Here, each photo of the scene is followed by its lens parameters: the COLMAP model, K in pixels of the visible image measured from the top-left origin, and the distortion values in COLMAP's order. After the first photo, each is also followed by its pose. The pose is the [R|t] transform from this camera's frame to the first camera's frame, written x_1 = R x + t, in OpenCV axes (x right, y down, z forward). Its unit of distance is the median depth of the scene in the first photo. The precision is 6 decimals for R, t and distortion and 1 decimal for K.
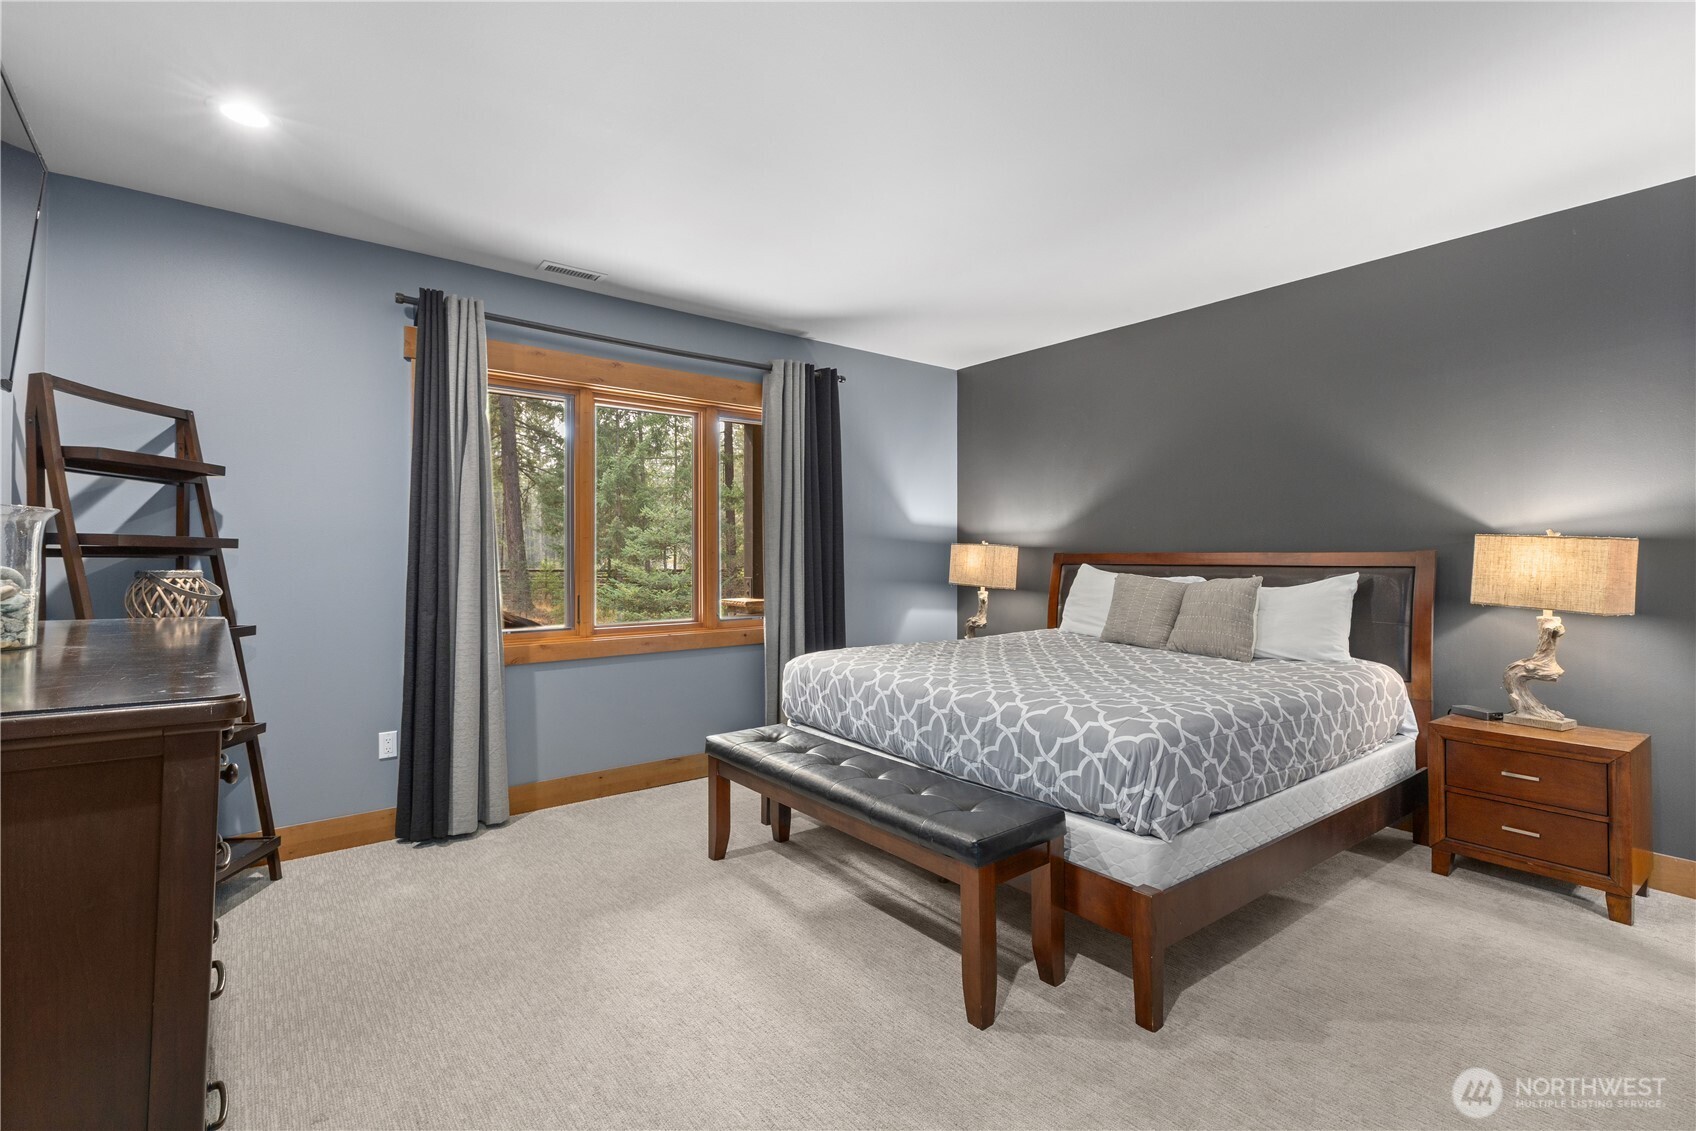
lens RADIAL K [[772.3, 0, 844.2], [0, 772.3, 558.0], [0, 0, 1]] dist [0.002355, 0.000302]
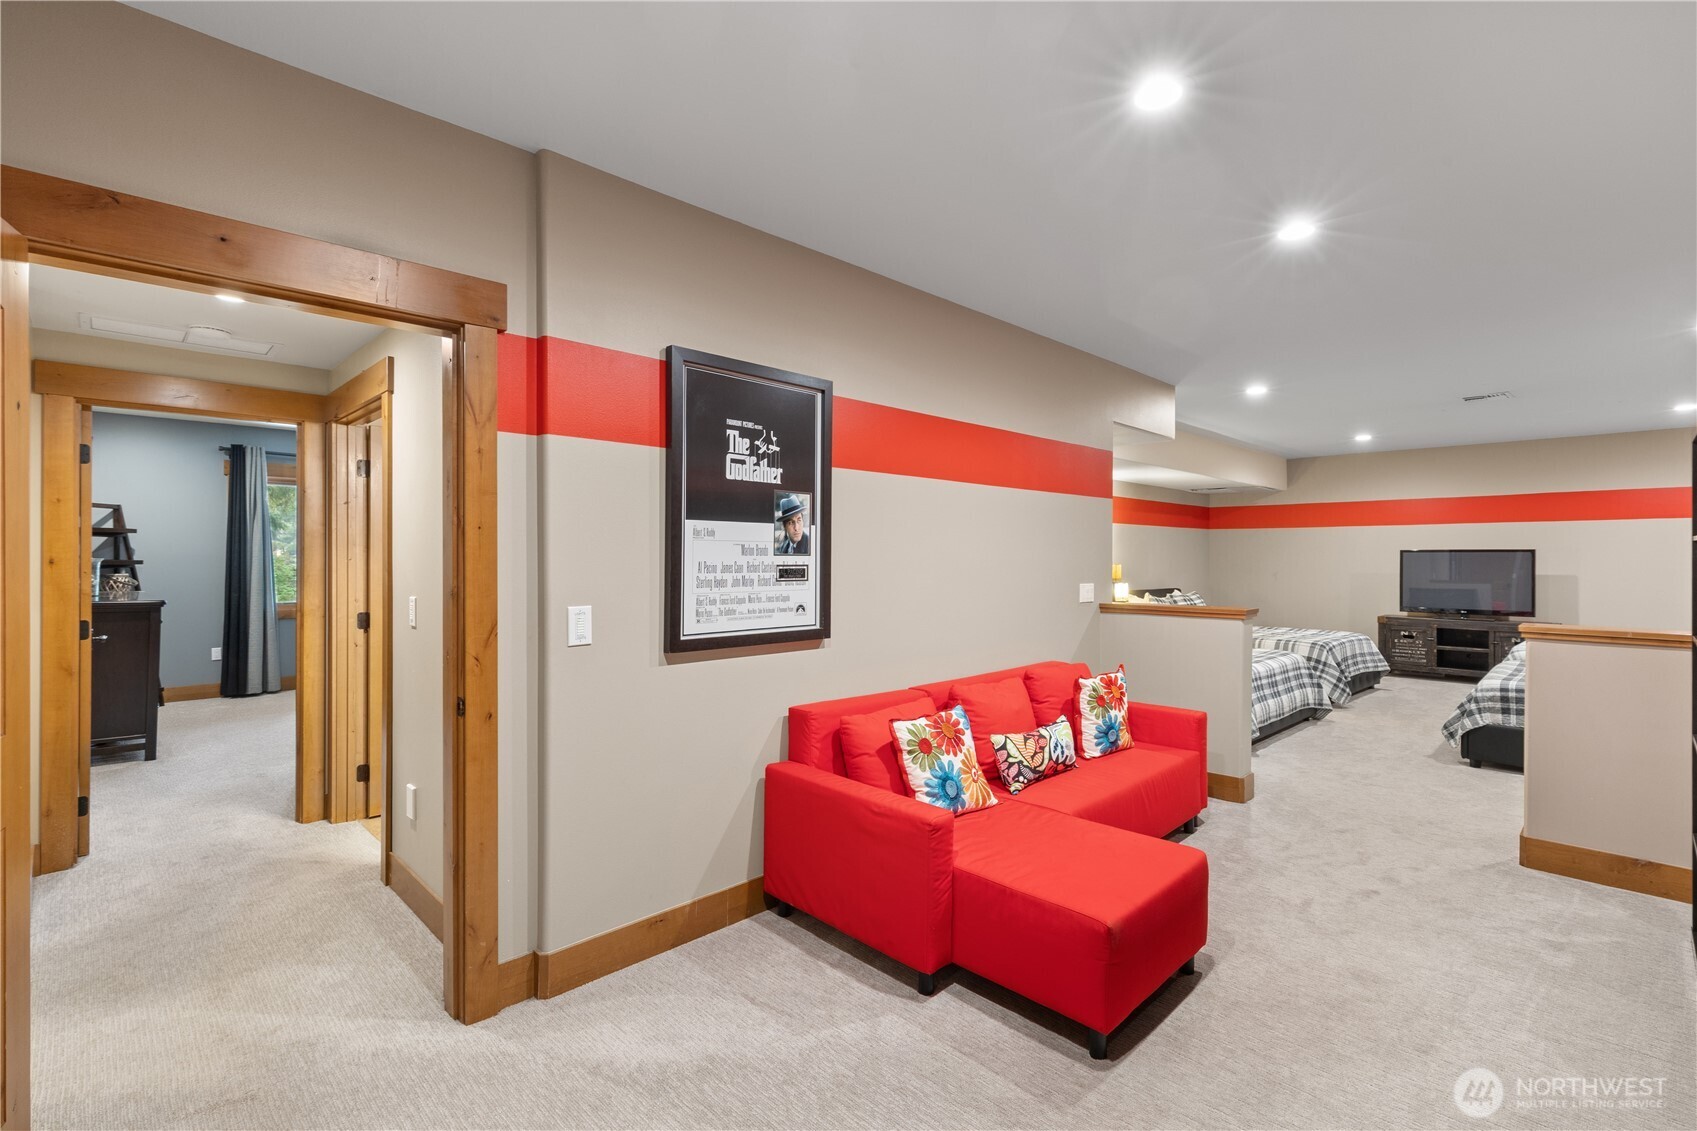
lens RADIAL K [[772.7, 0, 851.5], [0, 772.7, 562.5], [0, 0, 1]] dist [0.002355, 0.000302]
pose [[0.993190, 0.000052, 0.116504, 0.945793], [-0.000943, 0.999971, 0.007590, -0.033767], [-0.116500, -0.007648, 0.993161, -1.390467]]
